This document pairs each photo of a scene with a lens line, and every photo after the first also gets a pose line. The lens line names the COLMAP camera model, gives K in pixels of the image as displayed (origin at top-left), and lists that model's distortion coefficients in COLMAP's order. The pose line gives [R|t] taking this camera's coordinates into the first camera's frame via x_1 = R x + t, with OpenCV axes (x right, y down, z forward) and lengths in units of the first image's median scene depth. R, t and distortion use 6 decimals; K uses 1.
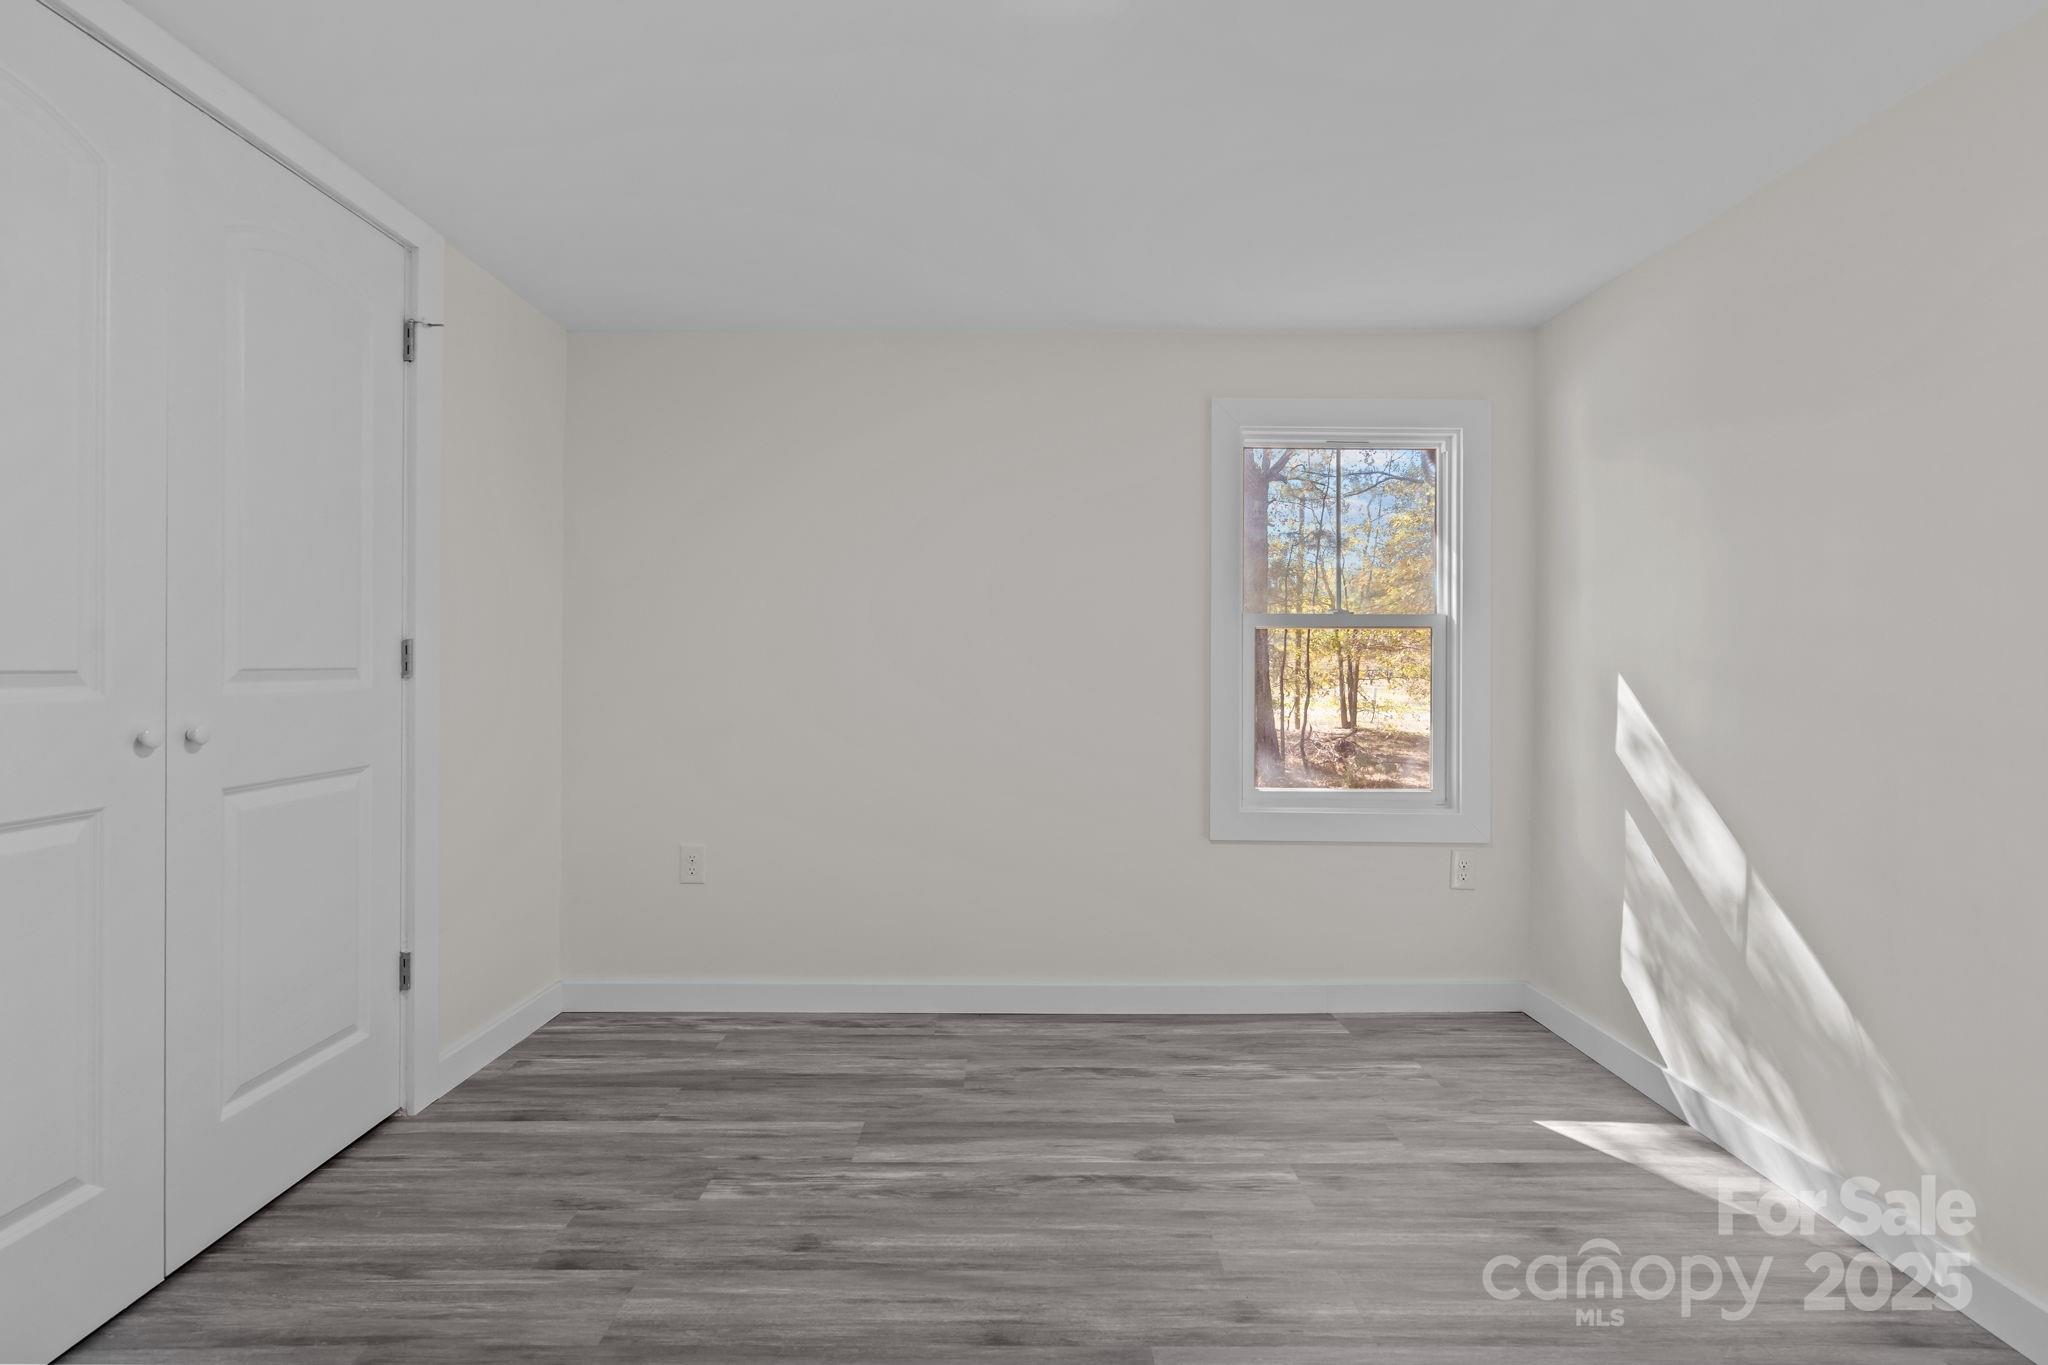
lens RADIAL K [[934.4, 0, 1020.9], [0, 934.4, 660.8], [0, 0, 1]] dist [-0.003872, 0.001686]
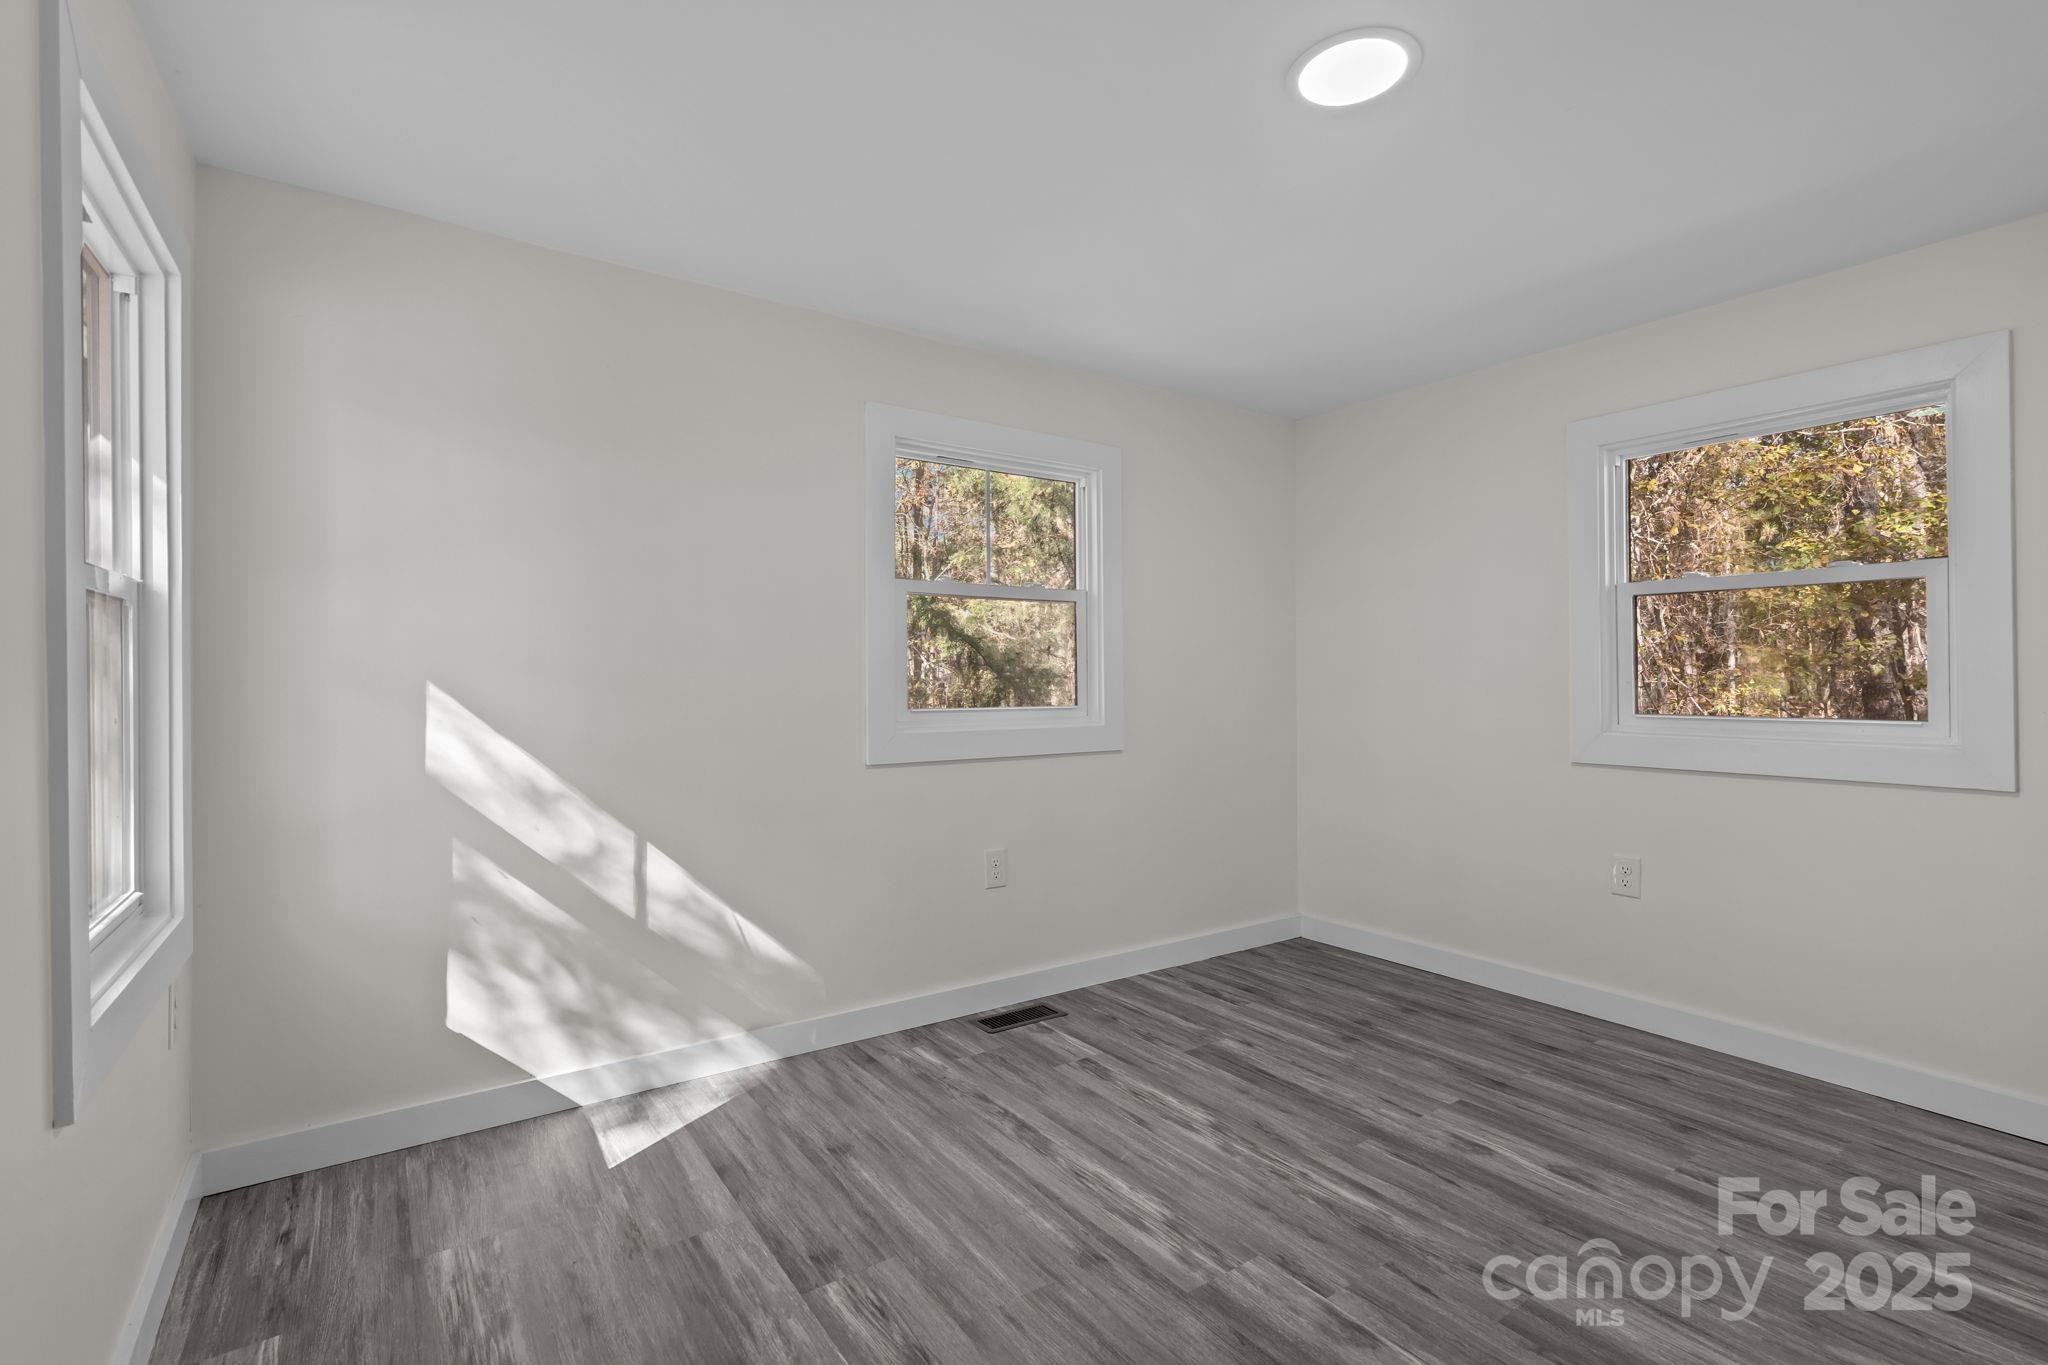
lens RADIAL K [[934.4, 0, 1022.2], [0, 934.4, 673.7], [0, 0, 1]] dist [-0.003872, 0.001686]
pose [[-0.563479, -0.000719, 0.826130, -0.424429], [-0.004951, 0.999985, -0.002506, 0.008493], [-0.826116, -0.005502, -0.563474, 1.155506]]
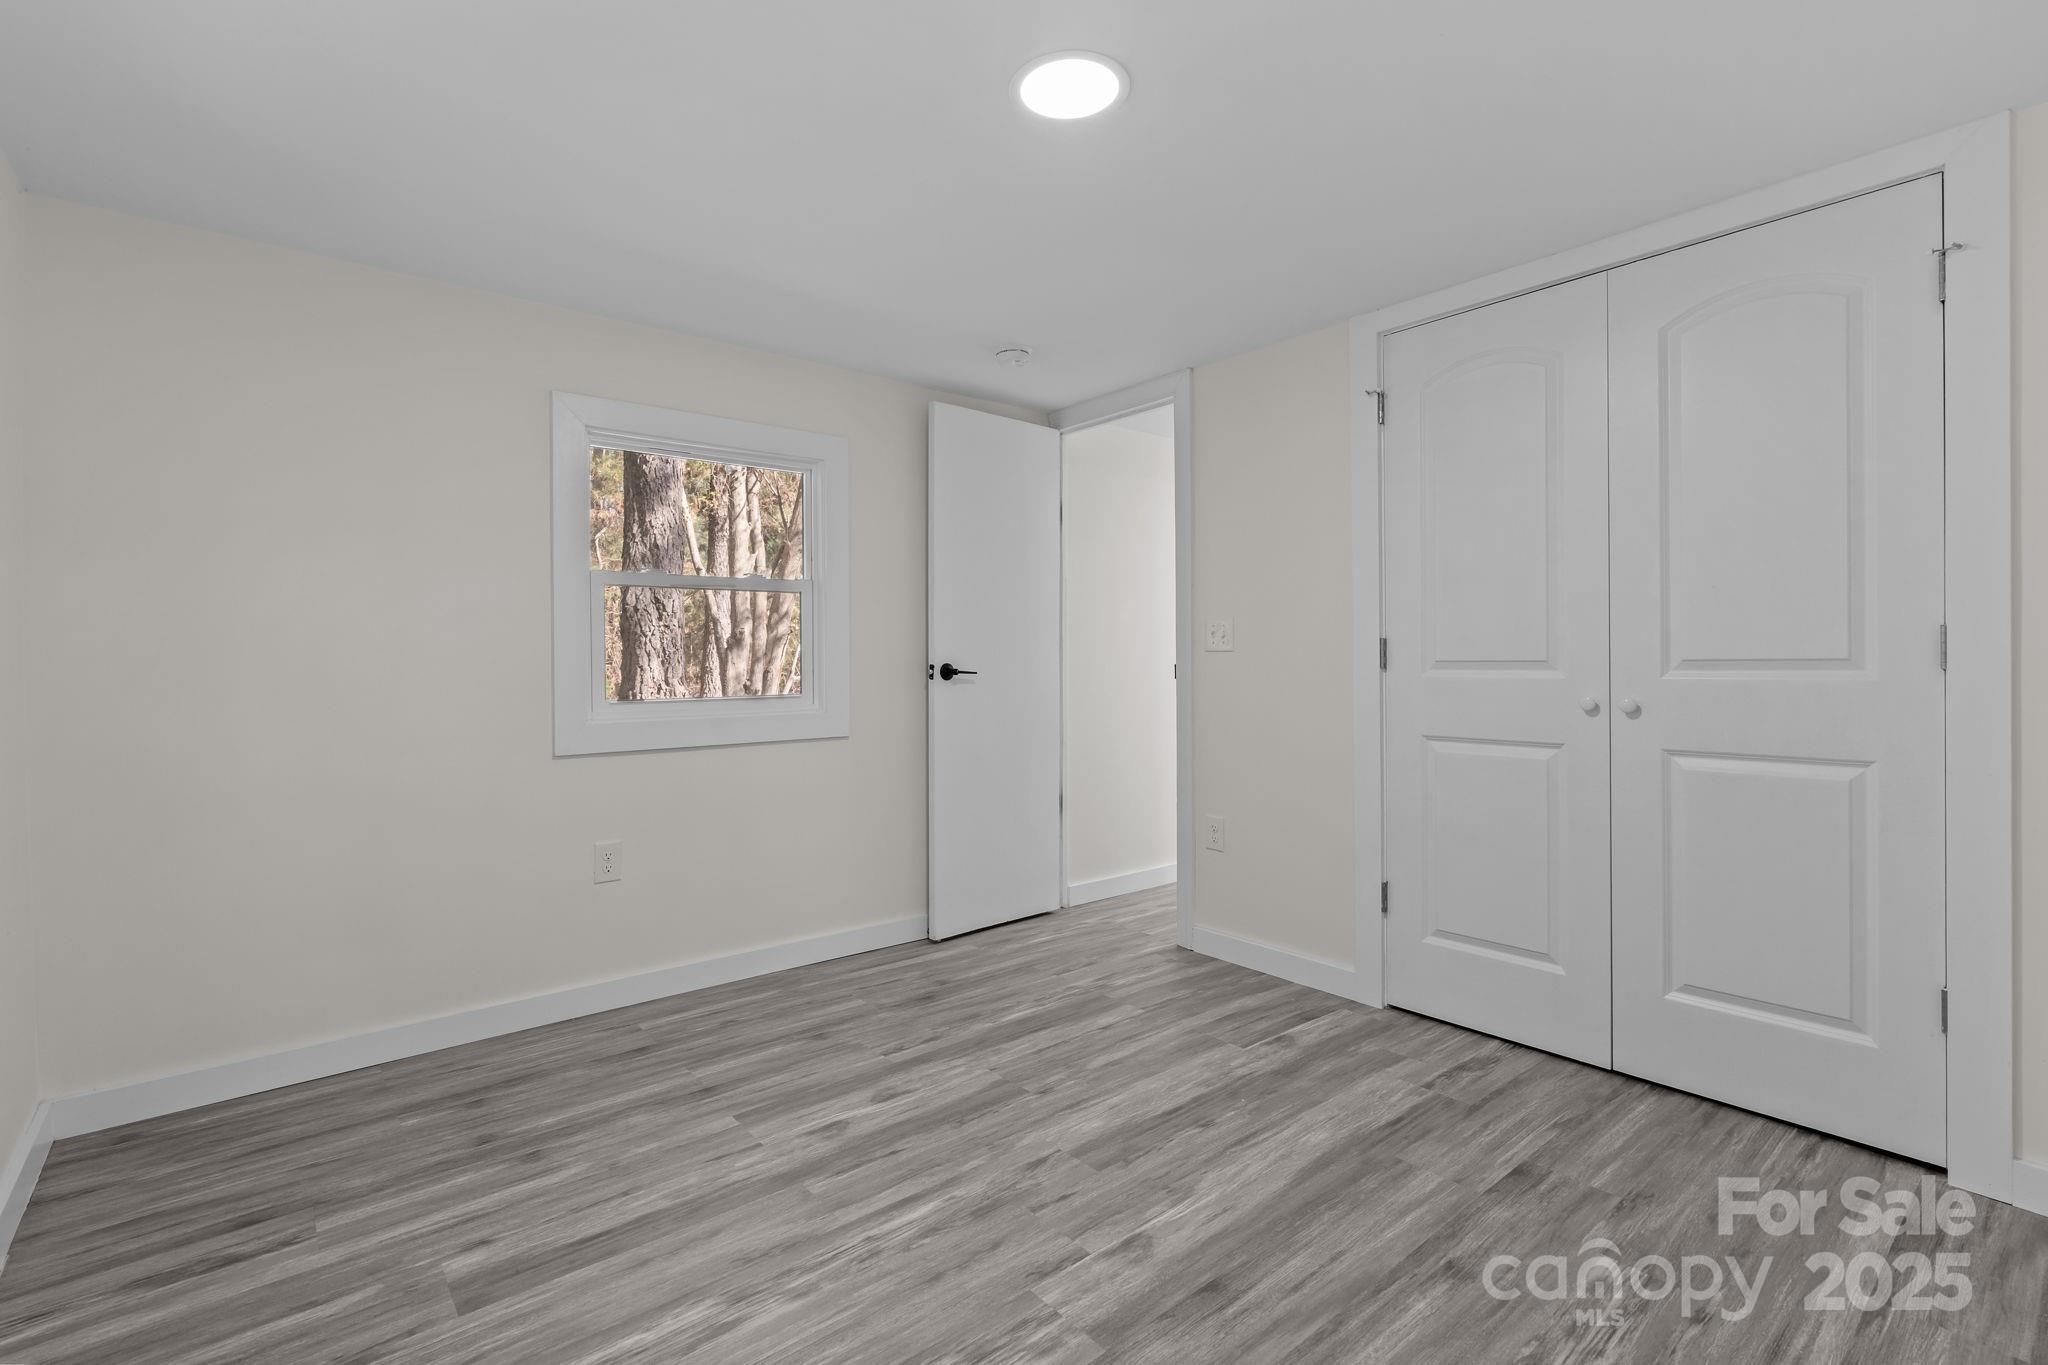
lens RADIAL K [[934.4, 0, 1016.8], [0, 934.4, 670.6], [0, 0, 1]] dist [-0.003872, 0.001686]
pose [[-0.774148, 0.005921, -0.632977, 0.537164], [0.003095, 0.999980, 0.005568, 0.009966], [0.632997, 0.002351, -0.774151, 1.101560]]
